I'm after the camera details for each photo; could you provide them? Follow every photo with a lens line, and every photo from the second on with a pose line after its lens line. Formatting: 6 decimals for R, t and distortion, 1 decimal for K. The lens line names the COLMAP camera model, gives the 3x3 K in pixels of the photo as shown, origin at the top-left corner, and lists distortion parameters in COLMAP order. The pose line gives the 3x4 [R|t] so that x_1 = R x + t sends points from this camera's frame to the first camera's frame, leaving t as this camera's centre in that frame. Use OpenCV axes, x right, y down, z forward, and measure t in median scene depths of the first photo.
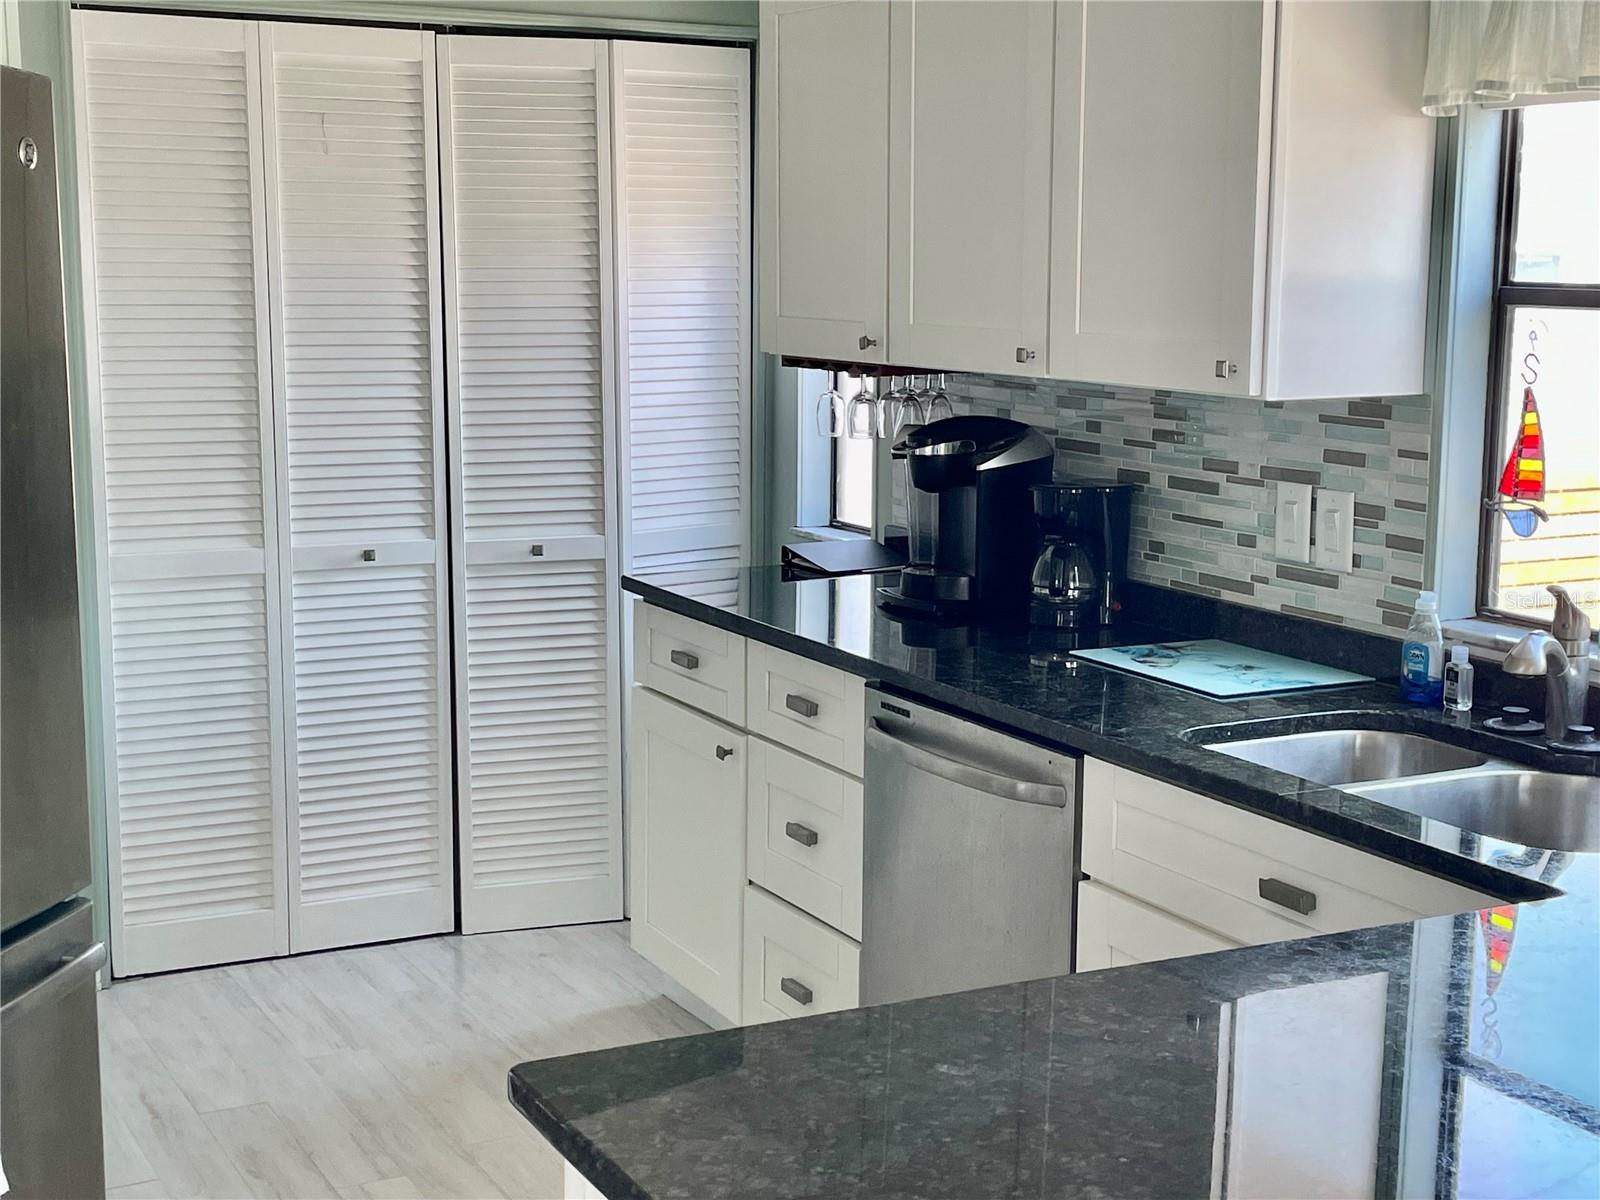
lens RADIAL K [[2232.4, 0, 811.2], [0, 2232.4, 622.1], [0, 0, 1]] dist [0.111762, -0.235583]
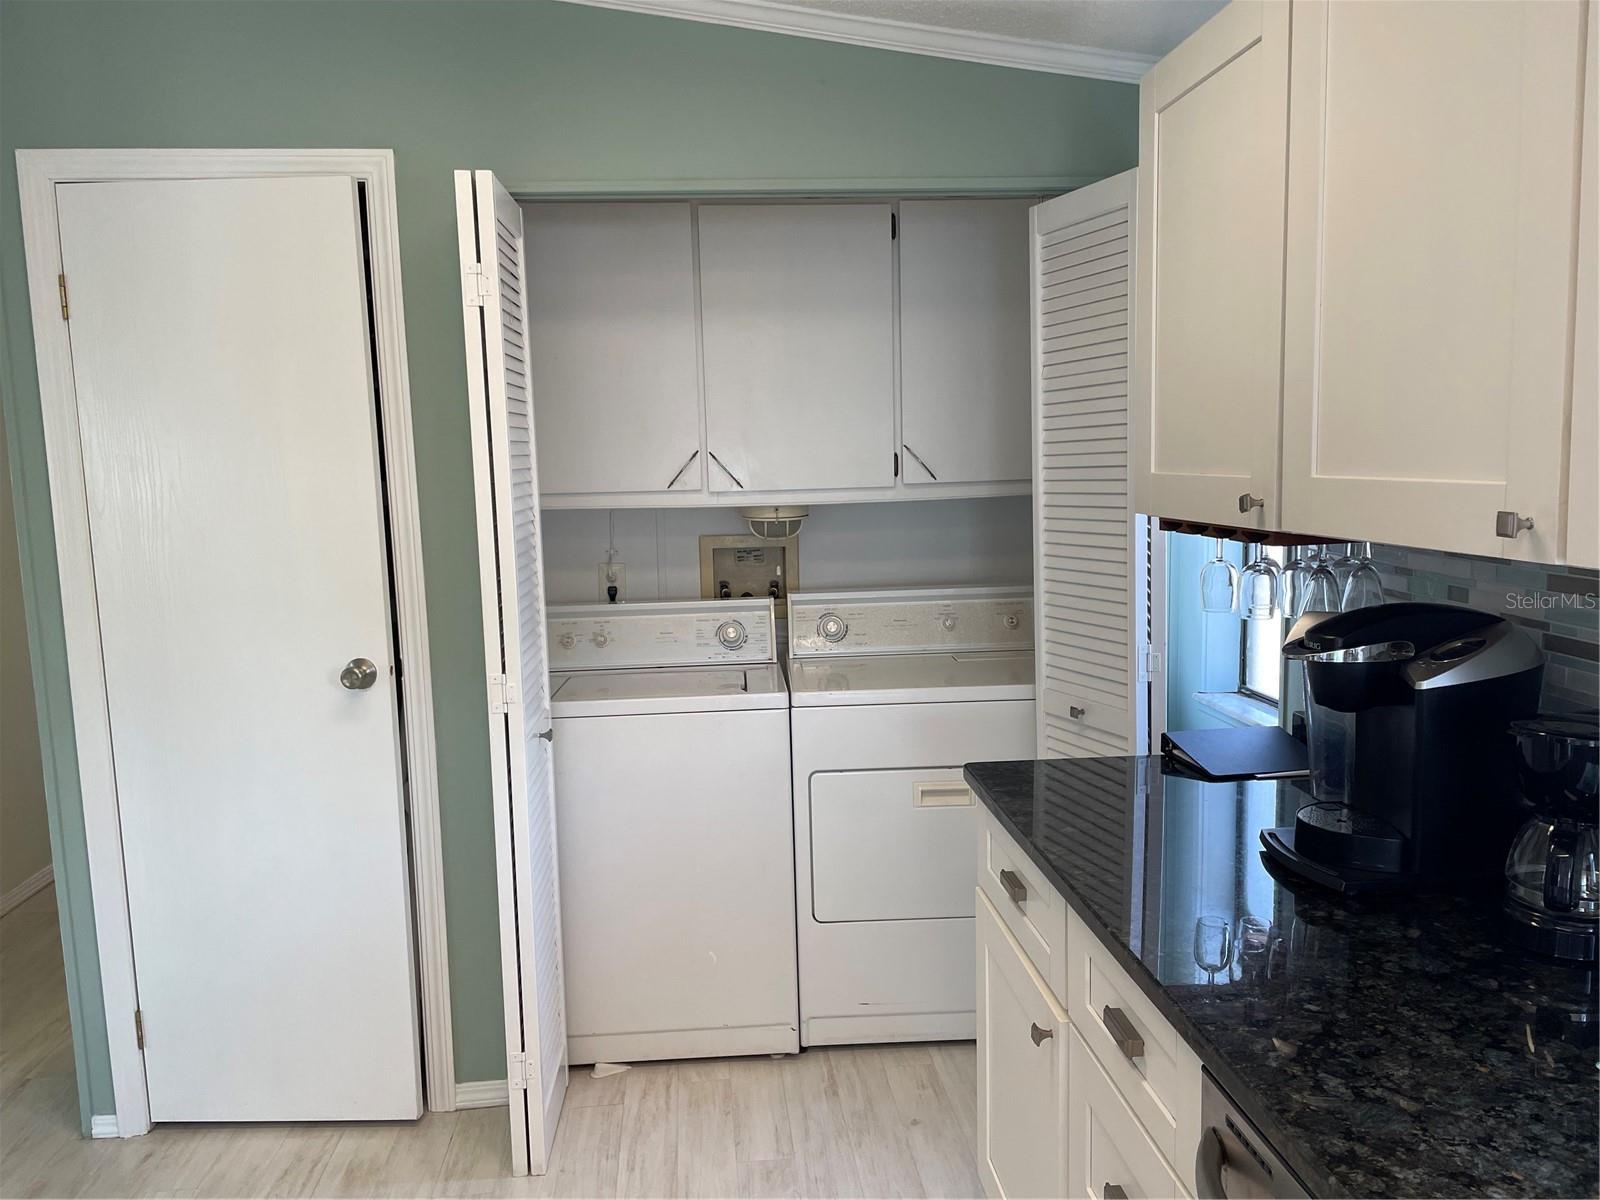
lens RADIAL K [[1207.0, 0, 795.1], [0, 1207.0, 617.5], [0, 0, 1]] dist [0.085449, -0.120615]
pose [[0.922708, 0.022045, -0.384869, 0.044622], [-0.031748, 0.999318, -0.018874, -0.079884], [0.384190, 0.029634, 0.922778, 0.611164]]
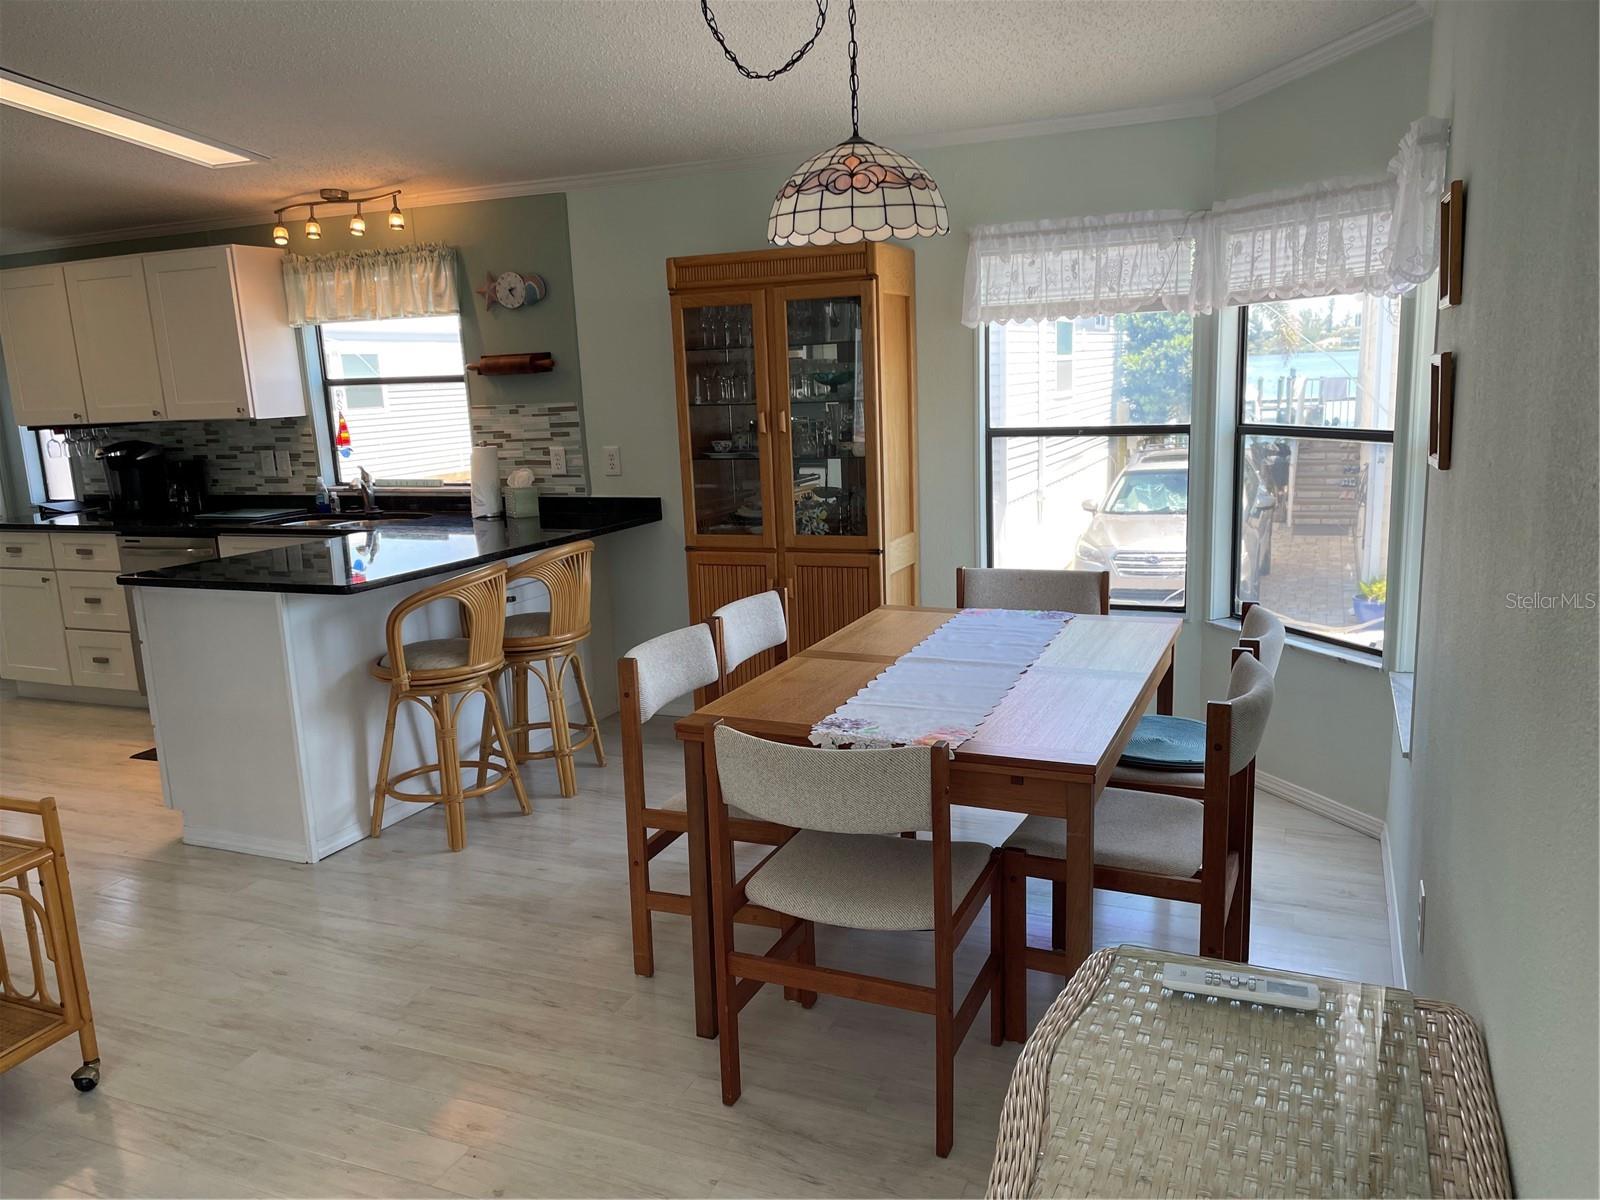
lens RADIAL K [[1207.0, 0, 795.1], [0, 1207.0, 617.5], [0, 0, 1]] dist [0.085449, -0.120615]
pose [[0.778097, -0.164681, 0.606173, -0.241701], [0.150354, 0.985797, 0.074817, 0.132041], [-0.609884, 0.032926, 0.791806, -0.661504]]
